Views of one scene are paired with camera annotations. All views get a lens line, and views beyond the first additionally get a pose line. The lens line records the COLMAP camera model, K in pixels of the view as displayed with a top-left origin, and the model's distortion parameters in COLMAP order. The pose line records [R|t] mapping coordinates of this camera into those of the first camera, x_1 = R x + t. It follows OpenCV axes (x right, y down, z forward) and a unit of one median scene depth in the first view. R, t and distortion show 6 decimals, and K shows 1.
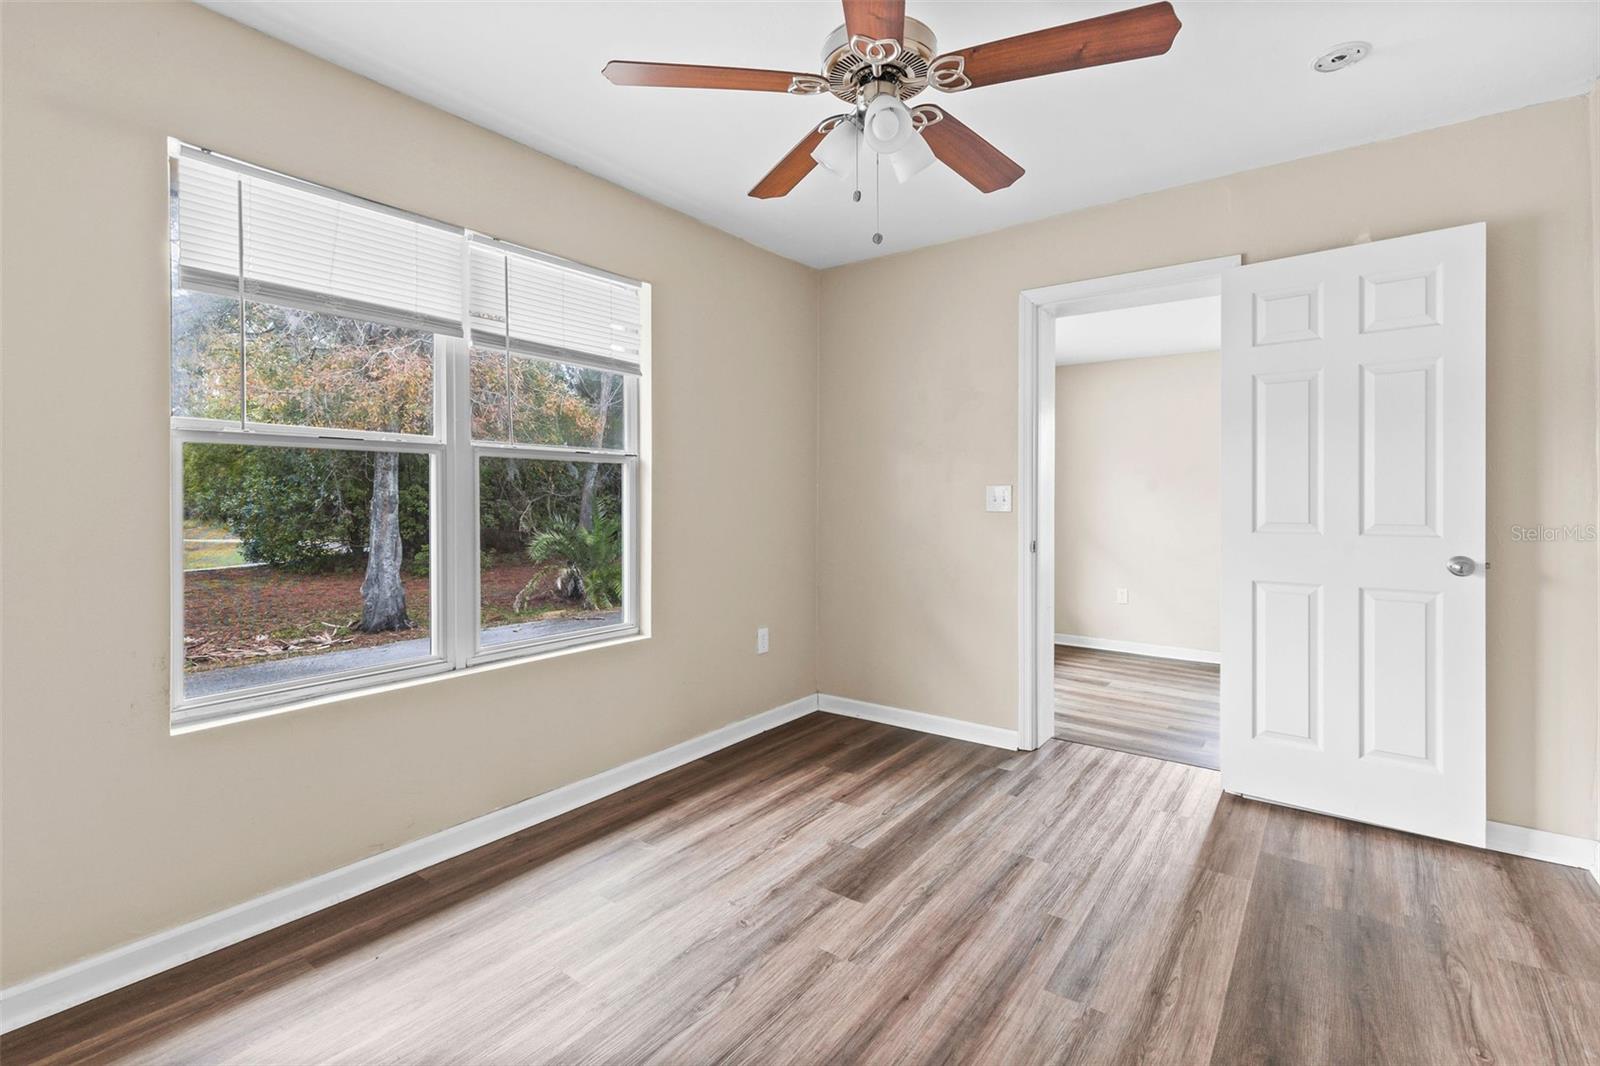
lens RADIAL K [[718.2, 0, 805.5], [0, 718.2, 498.6], [0, 0, 1]] dist [0.000816, -0.000214]
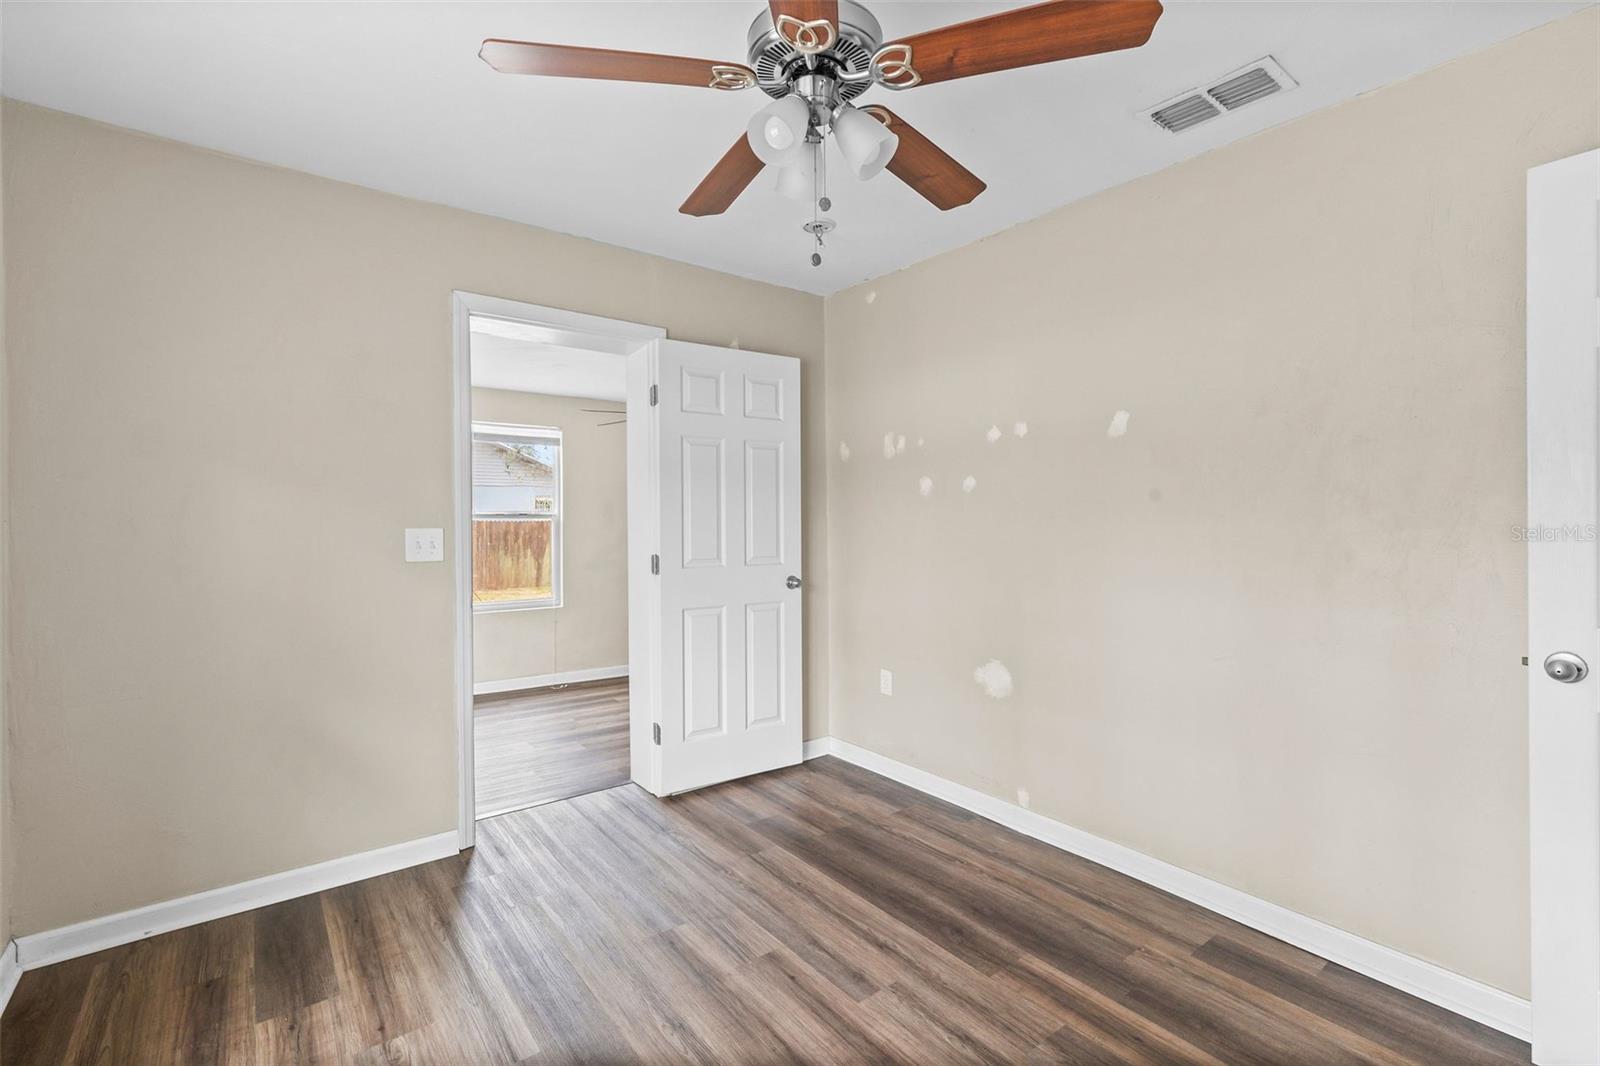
lens RADIAL K [[714.2, 0, 790.7], [0, 714.2, 526.3], [0, 0, 1]] dist [-0.002442, -0.000099]
pose [[0.281902, -0.007341, 0.959415, -0.549703], [0.004428, 0.999970, 0.006351, -0.035451], [-0.959433, 0.002458, 0.281926, 0.597071]]
